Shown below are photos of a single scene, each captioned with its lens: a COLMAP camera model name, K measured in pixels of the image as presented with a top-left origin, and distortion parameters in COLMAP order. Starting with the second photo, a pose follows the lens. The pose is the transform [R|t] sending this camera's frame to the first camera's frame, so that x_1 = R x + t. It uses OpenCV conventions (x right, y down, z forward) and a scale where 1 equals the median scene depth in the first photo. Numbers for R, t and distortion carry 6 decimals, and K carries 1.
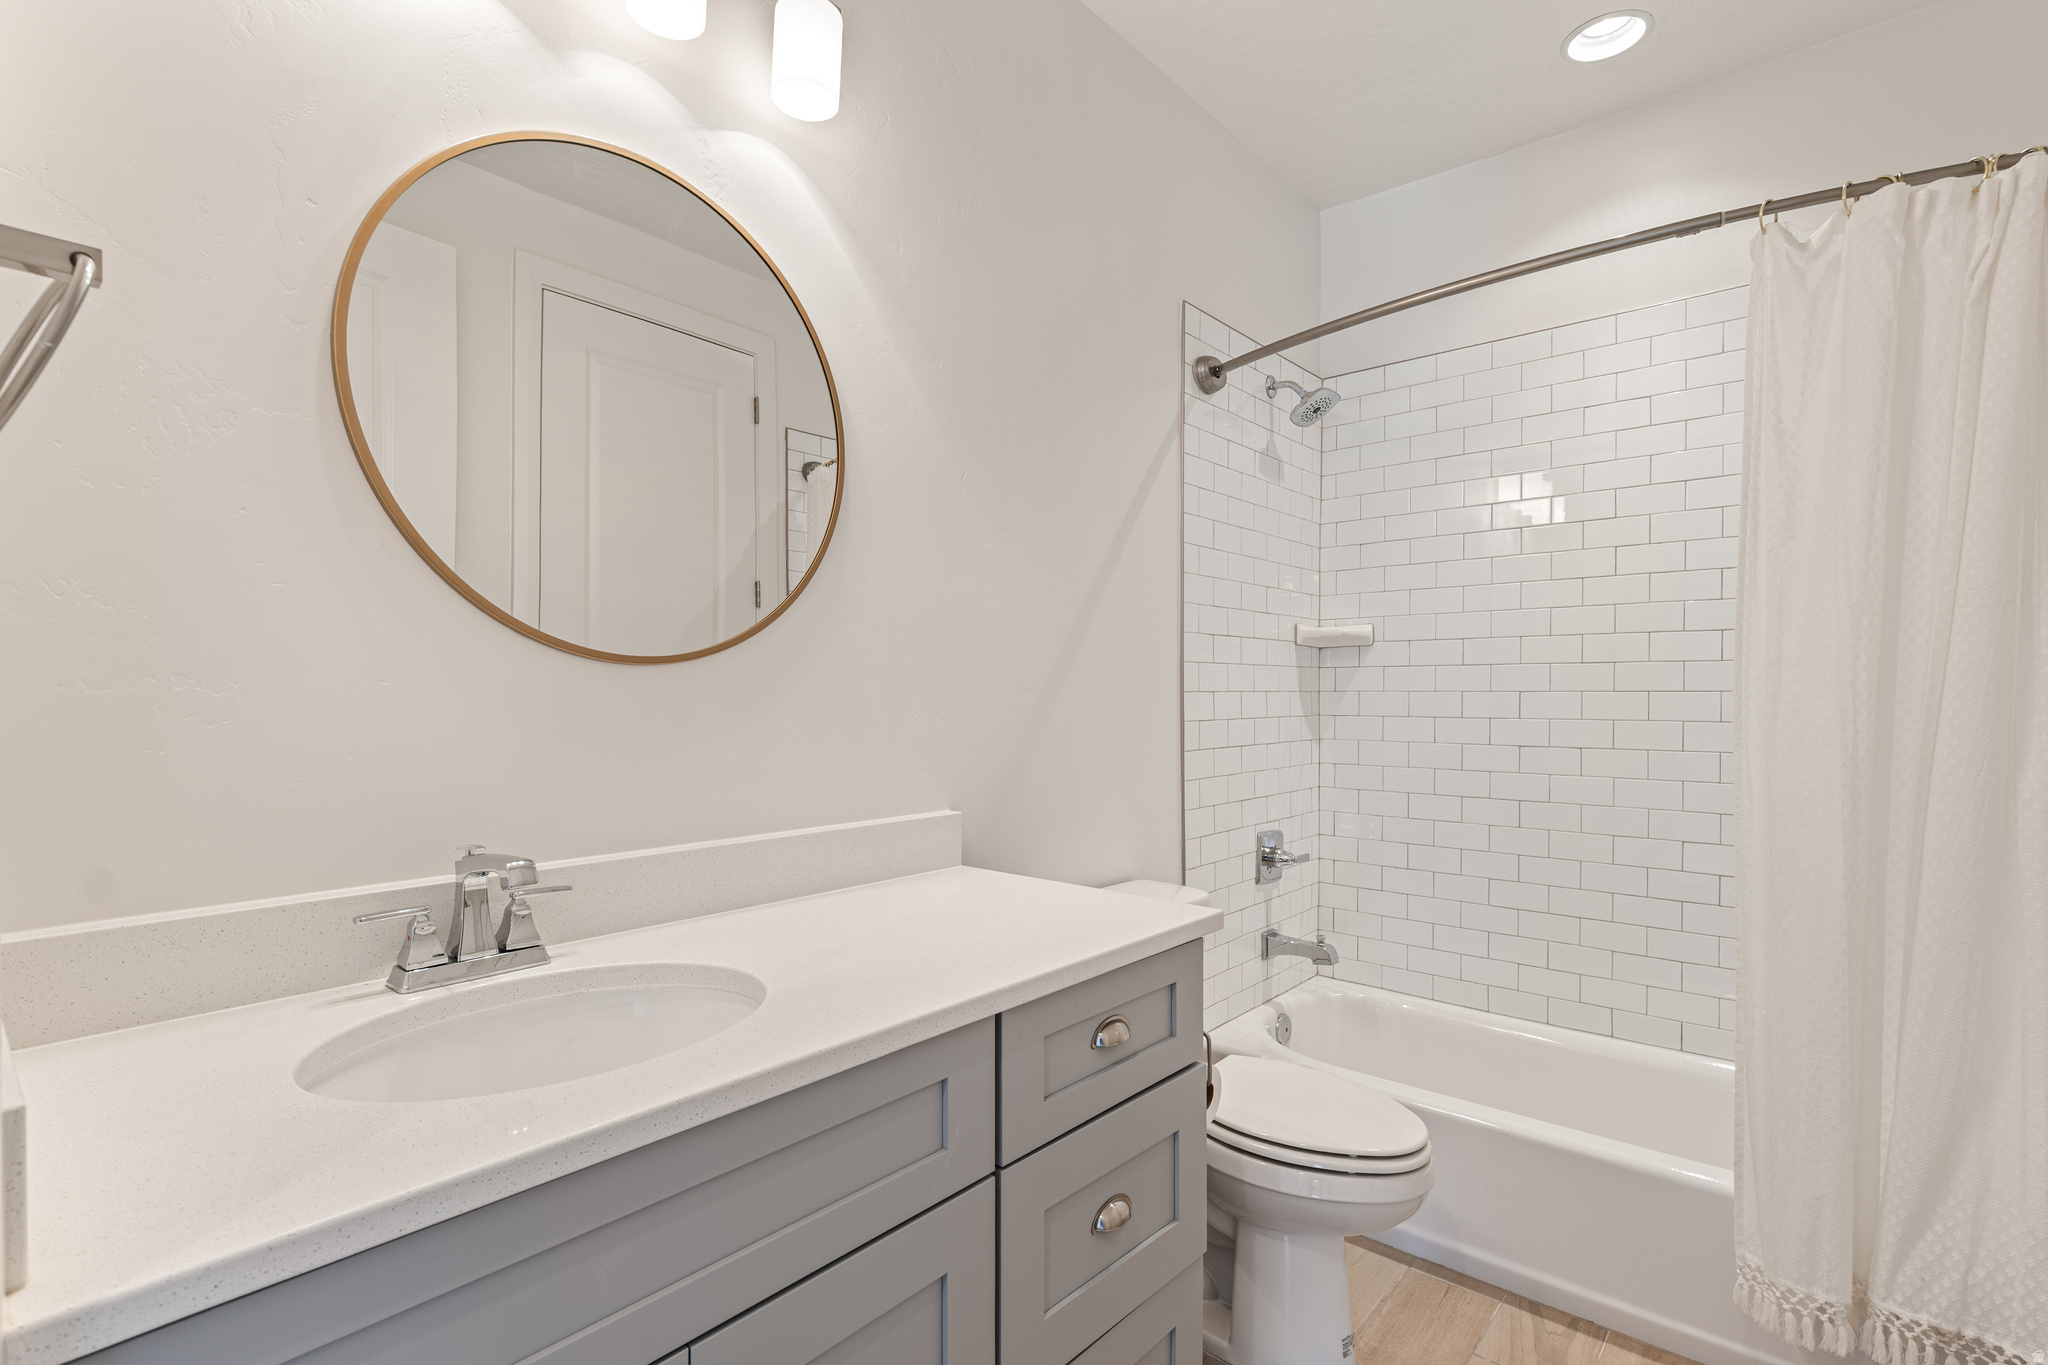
lens RADIAL K [[946.9, 0, 1020.2], [0, 946.9, 686.5], [0, 0, 1]] dist [0.001199, 0.000367]
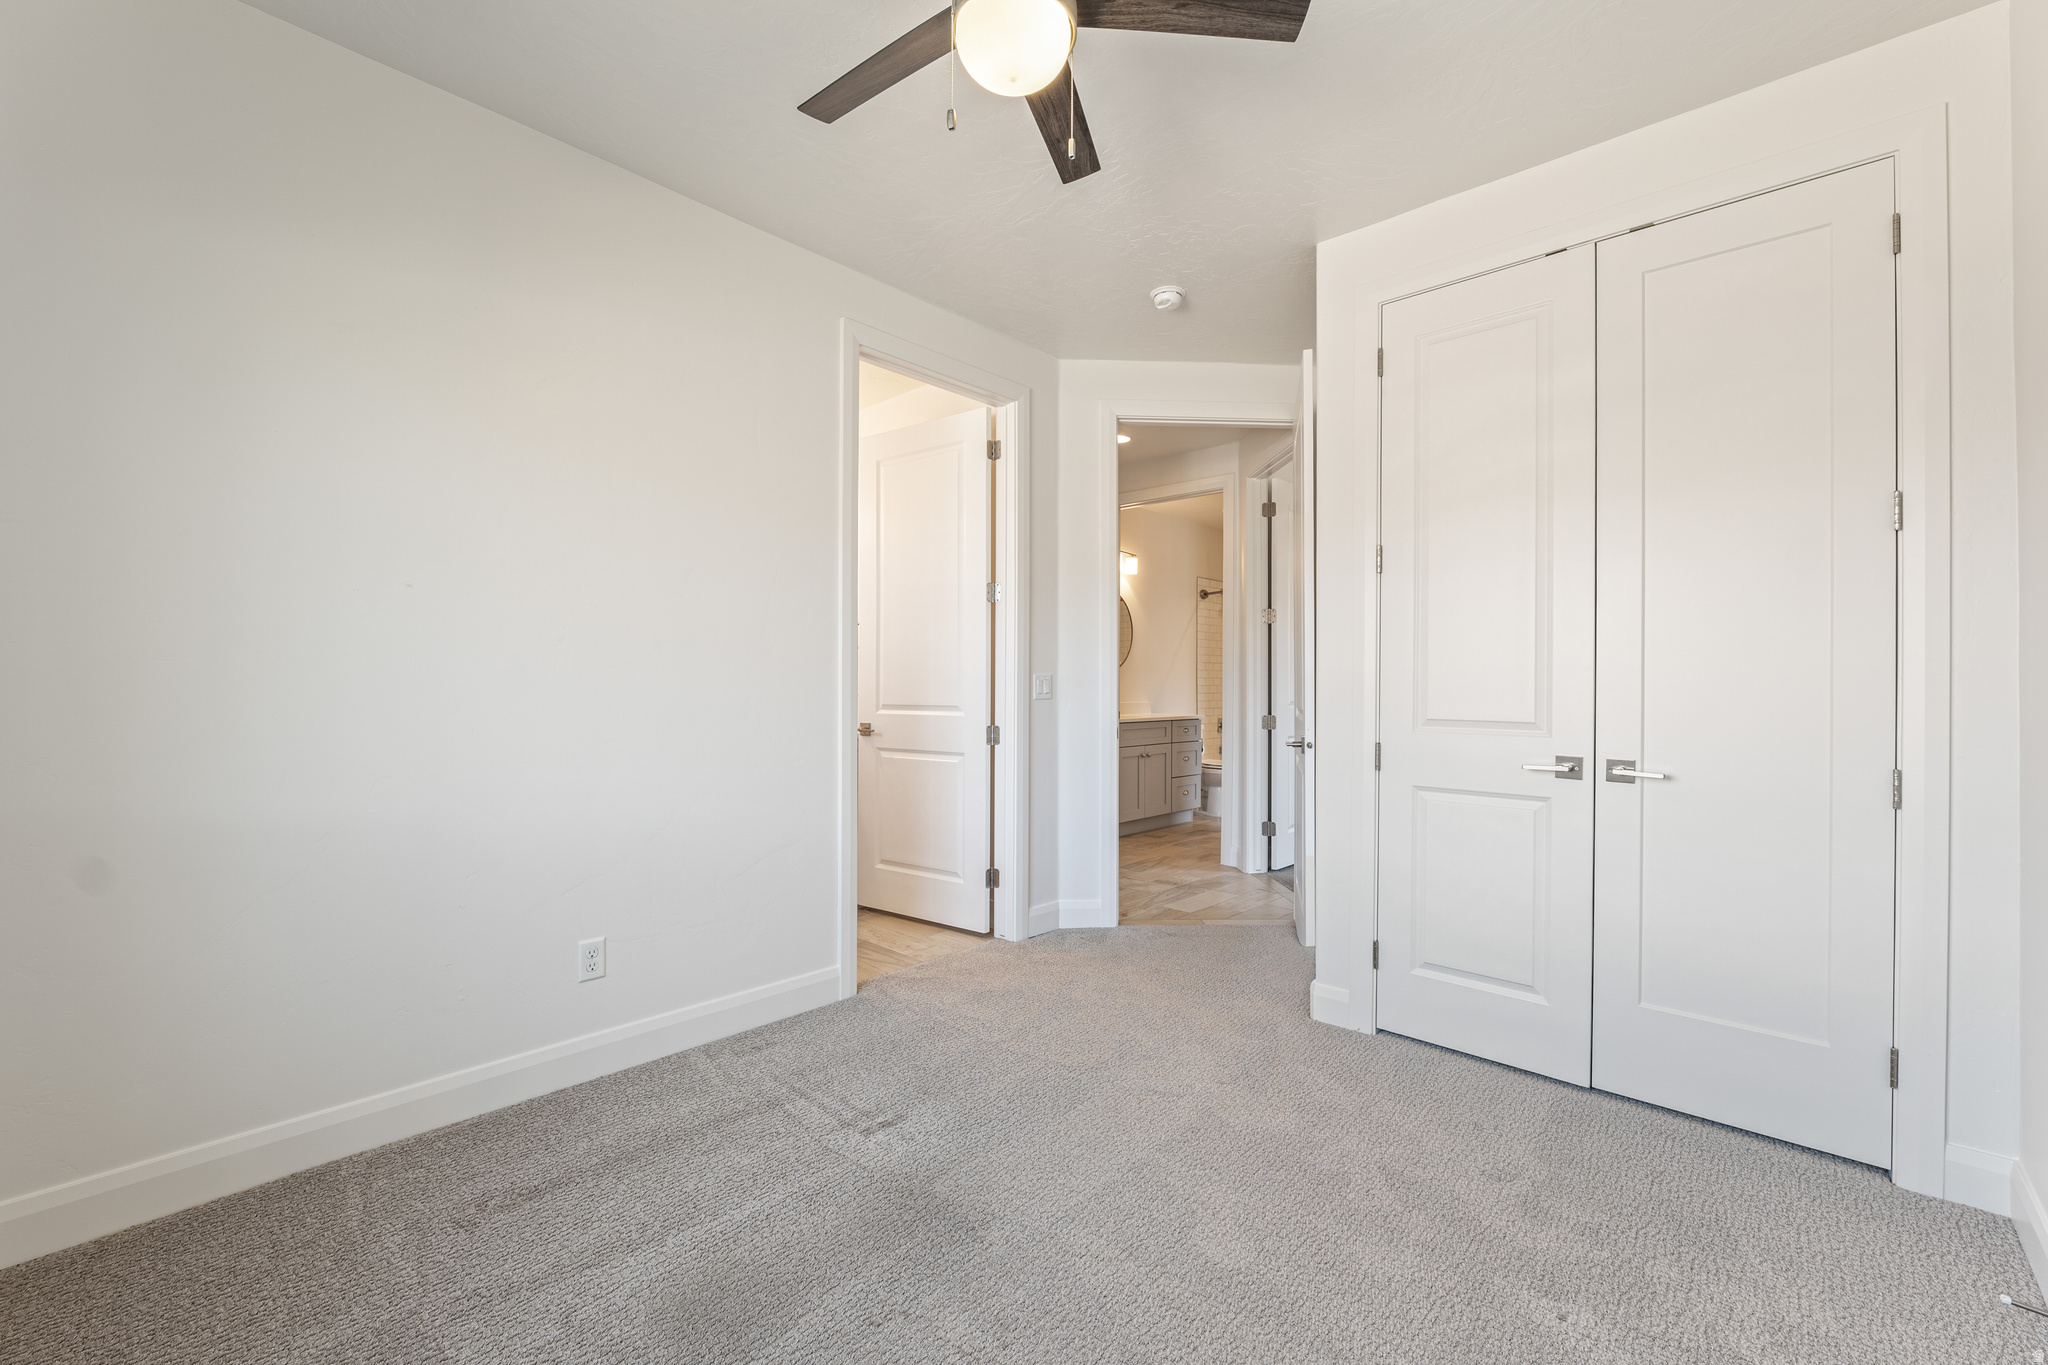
lens RADIAL K [[830.5, 0, 1024.0], [0, 830.5, 682.5], [0, 0, 1]] dist [-0.016158, 0.000309]
pose [[0.999621, 0.006431, -0.026772, -0.633923], [-0.006152, 0.999926, 0.010513, -0.003605], [0.026838, -0.010345, 0.999586, -3.453729]]
